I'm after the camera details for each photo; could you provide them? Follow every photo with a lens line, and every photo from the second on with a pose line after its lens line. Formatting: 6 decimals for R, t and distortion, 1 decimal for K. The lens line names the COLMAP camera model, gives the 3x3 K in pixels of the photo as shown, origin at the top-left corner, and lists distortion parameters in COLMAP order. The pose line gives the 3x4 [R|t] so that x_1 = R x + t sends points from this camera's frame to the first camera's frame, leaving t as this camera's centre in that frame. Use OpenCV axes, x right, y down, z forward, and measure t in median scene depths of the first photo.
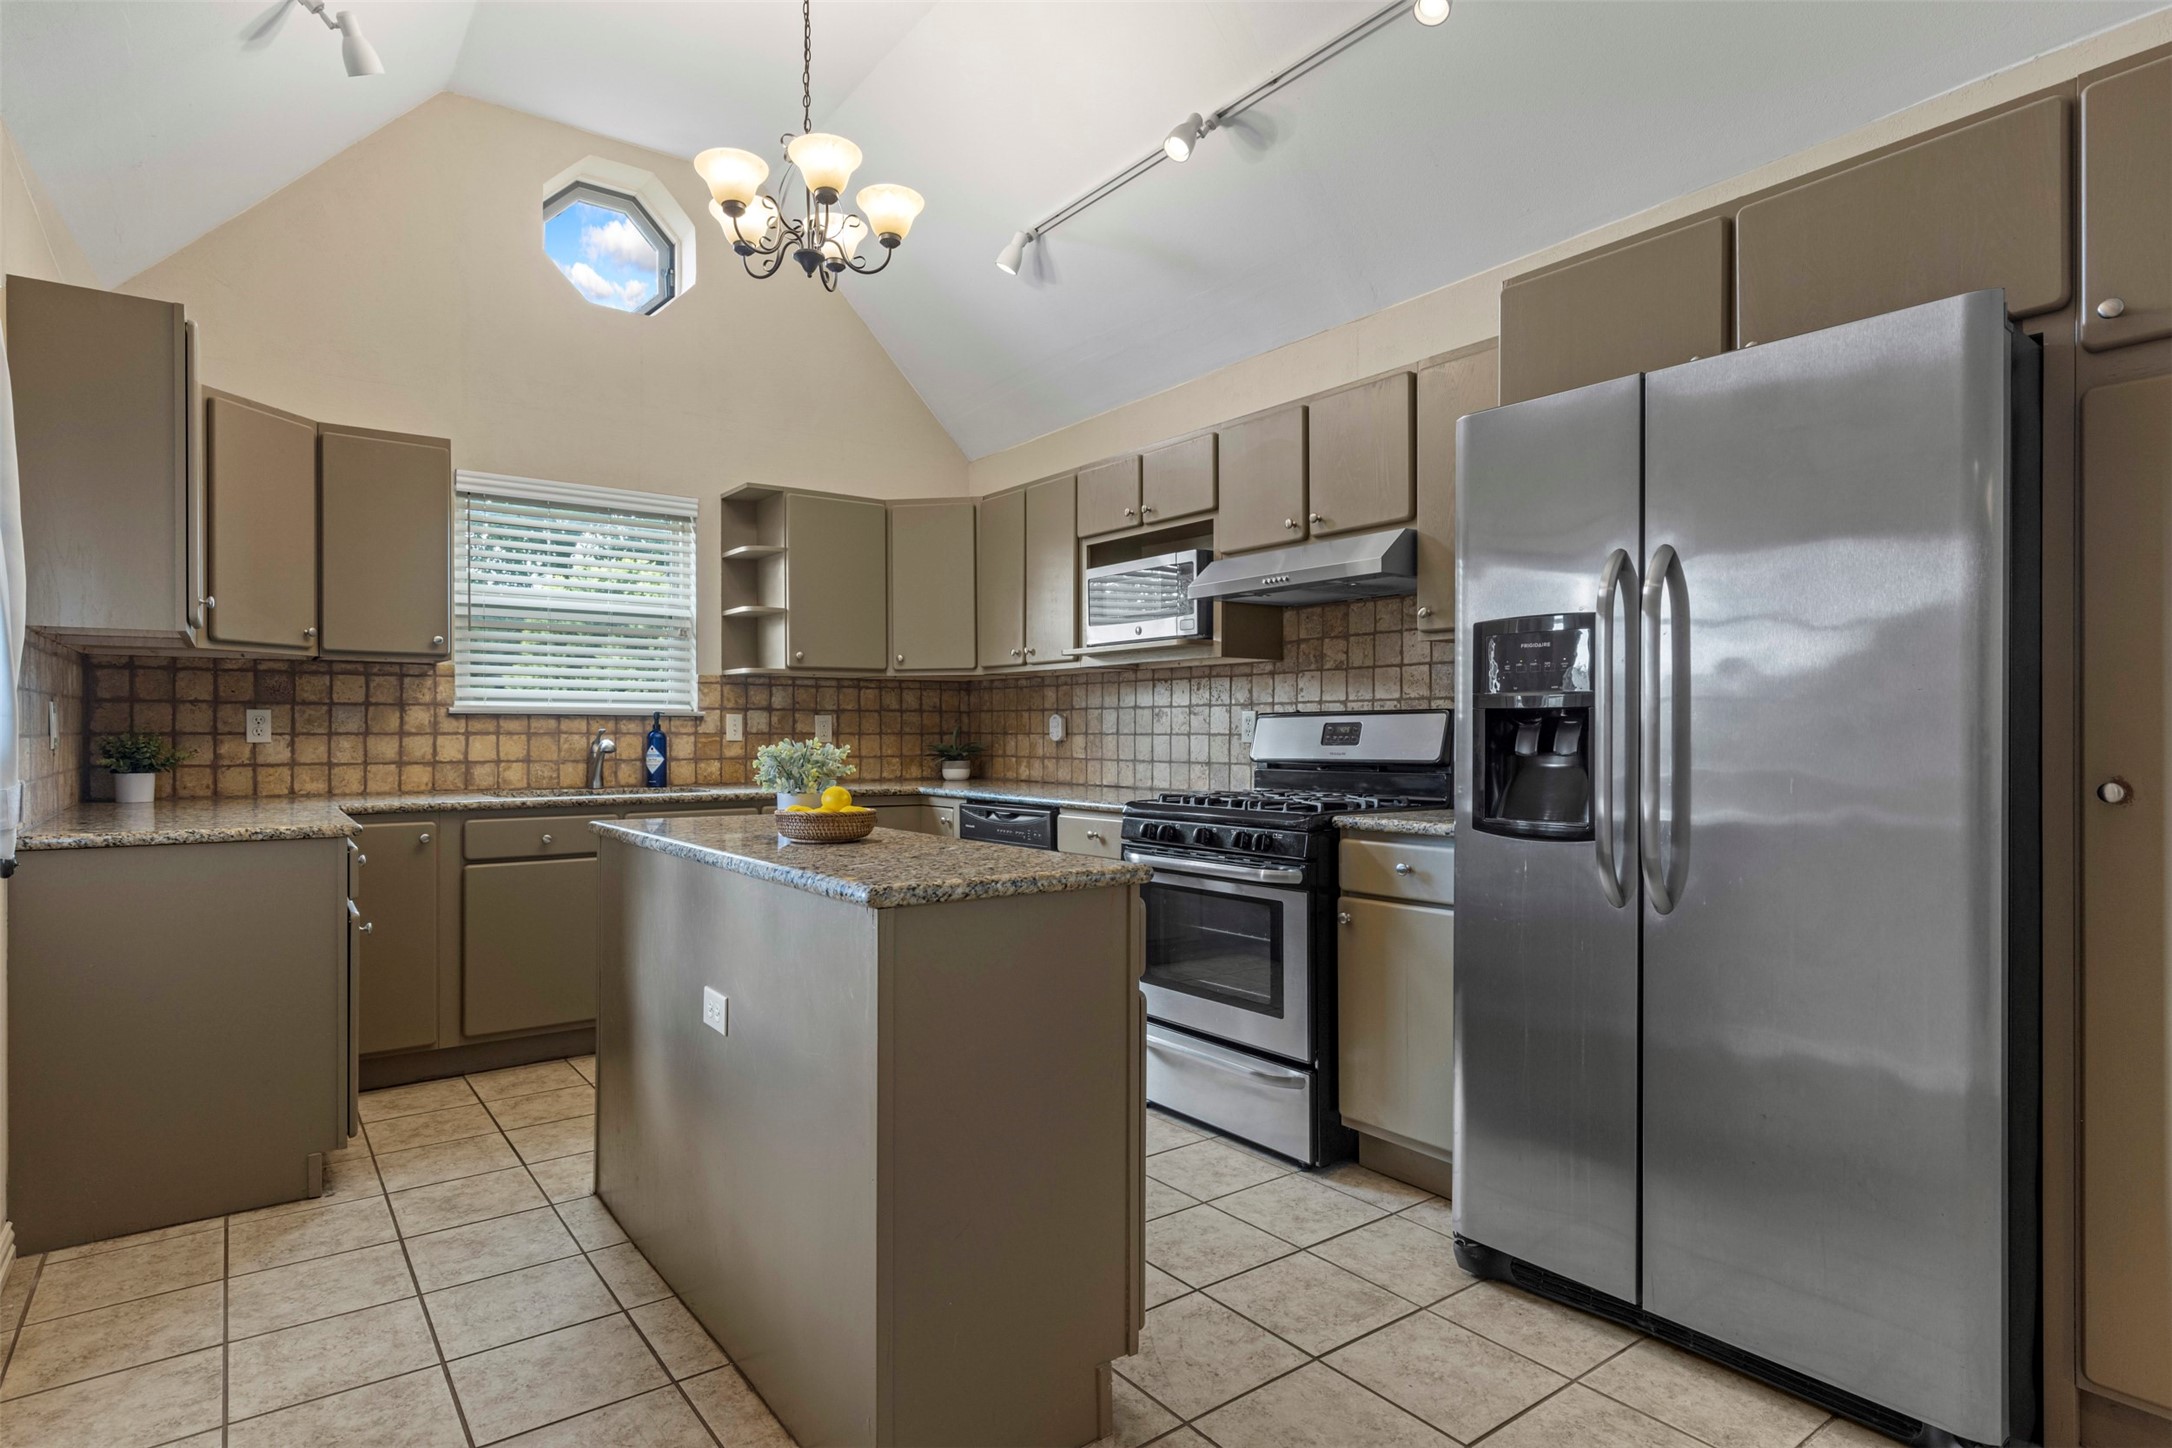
lens RADIAL K [[1155.1, 0, 1086.0], [0, 1155.1, 724.0], [0, 0, 1]] dist [0.002358, 0.000567]
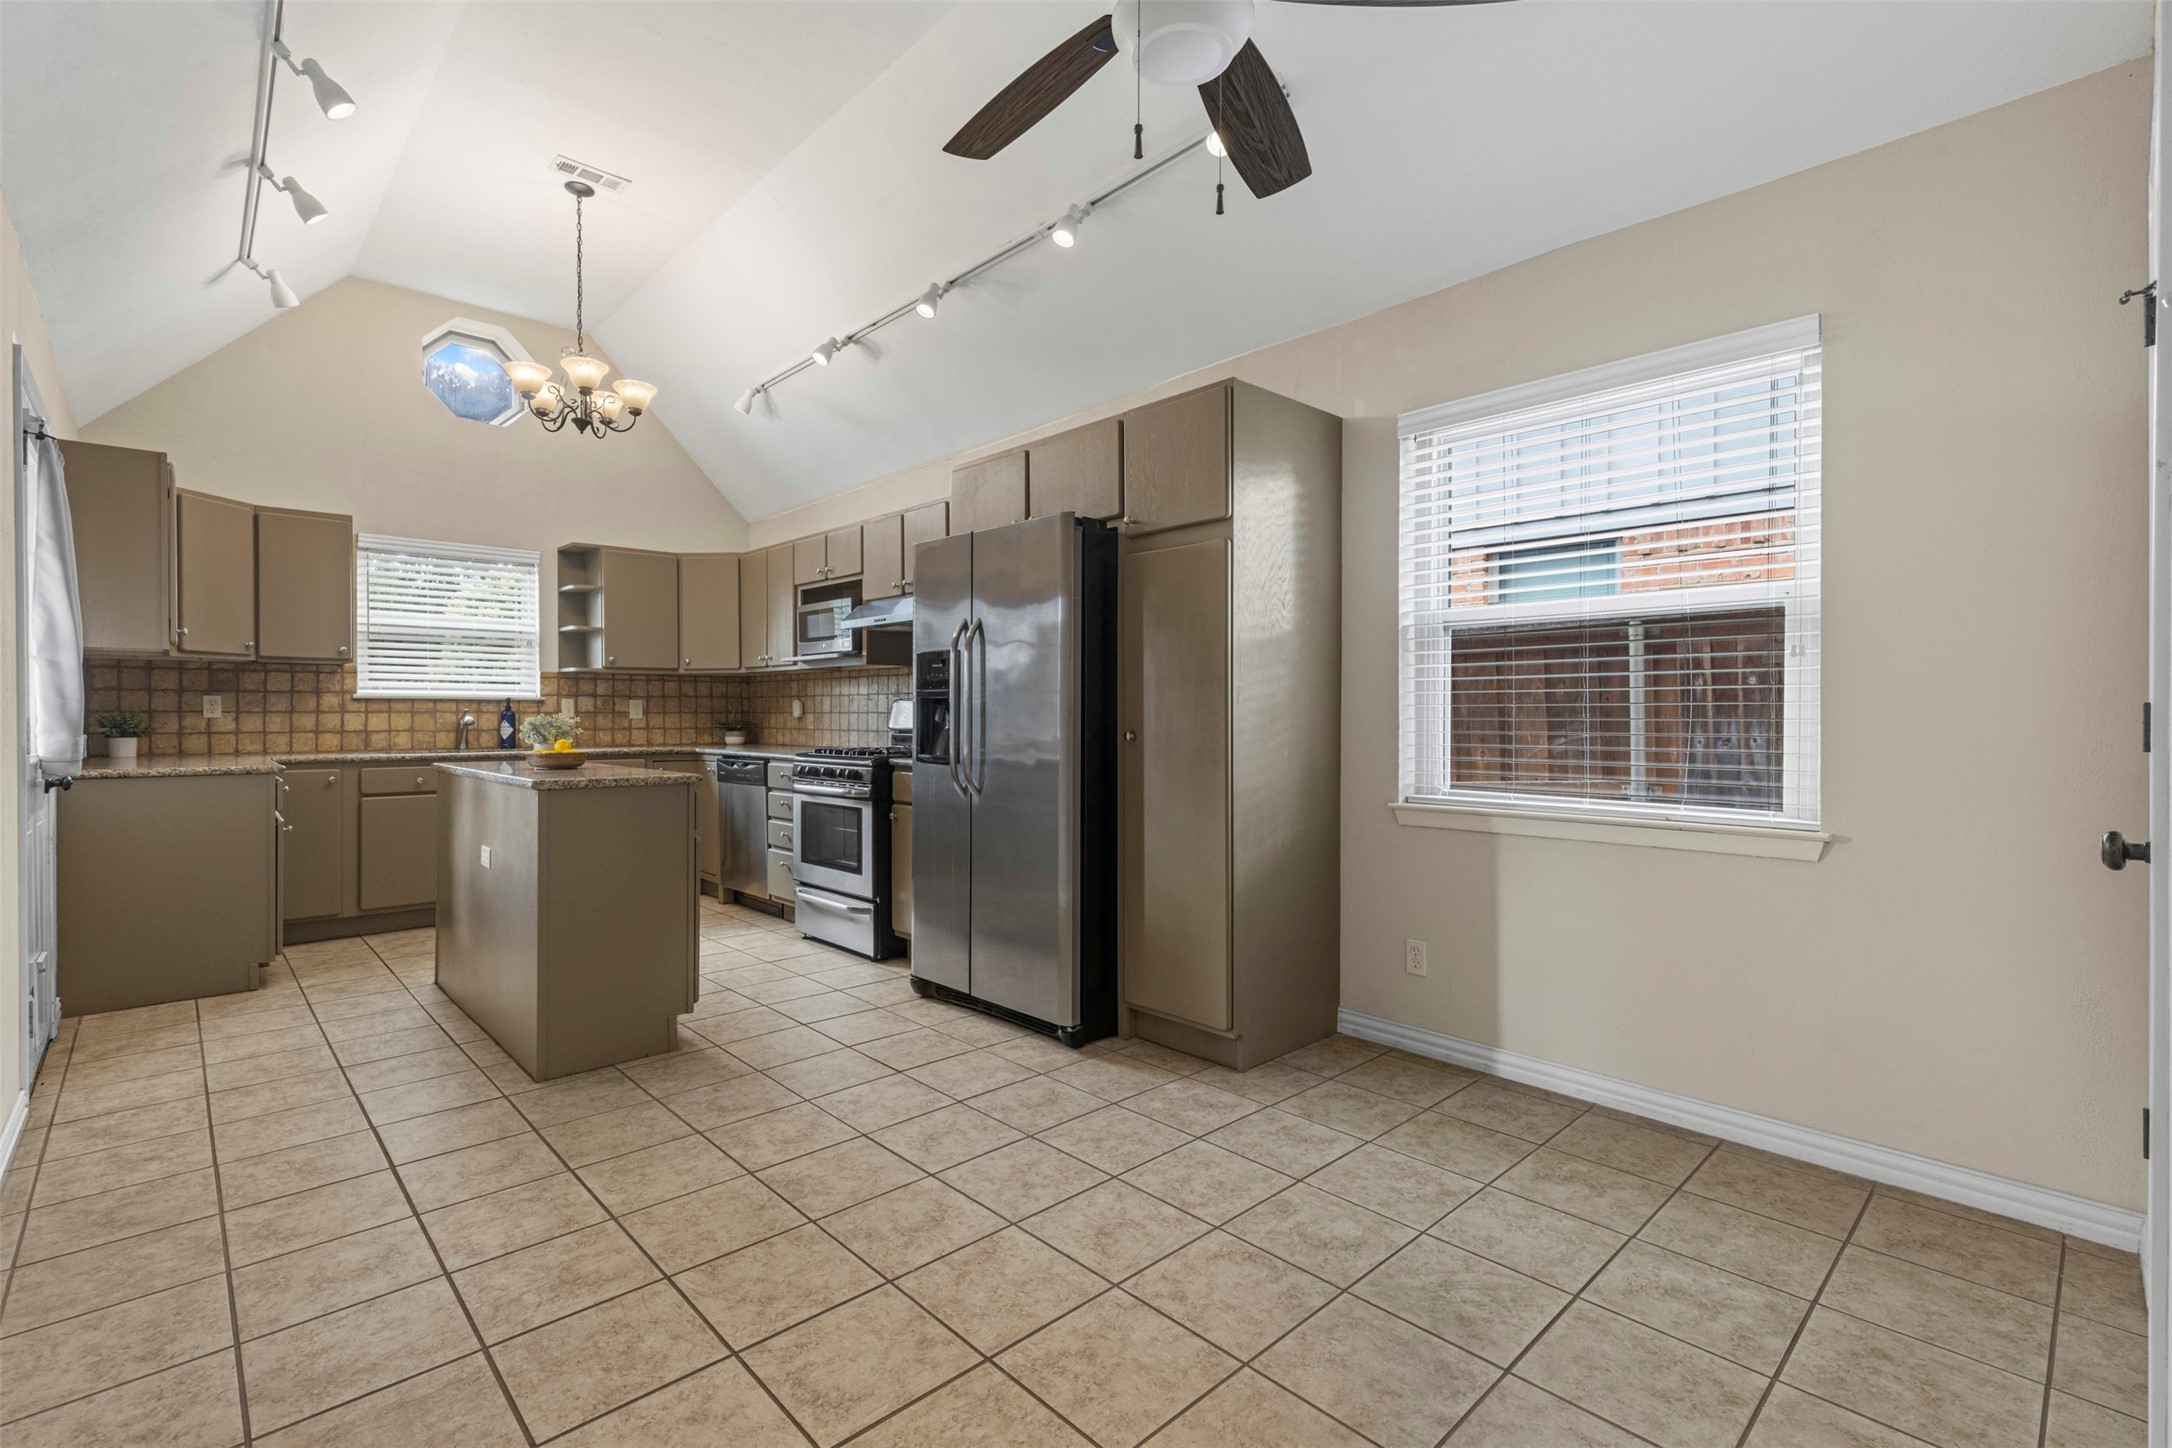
lens RADIAL K [[977.4, 0, 1072.4], [0, 977.4, 710.6], [0, 0, 1]] dist [0.010950, 0.000384]
pose [[0.994394, 0.000732, 0.105735, 0.241727], [-0.001143, 0.999992, 0.003833, 0.000837], [-0.105731, -0.003933, 0.994387, -0.363926]]
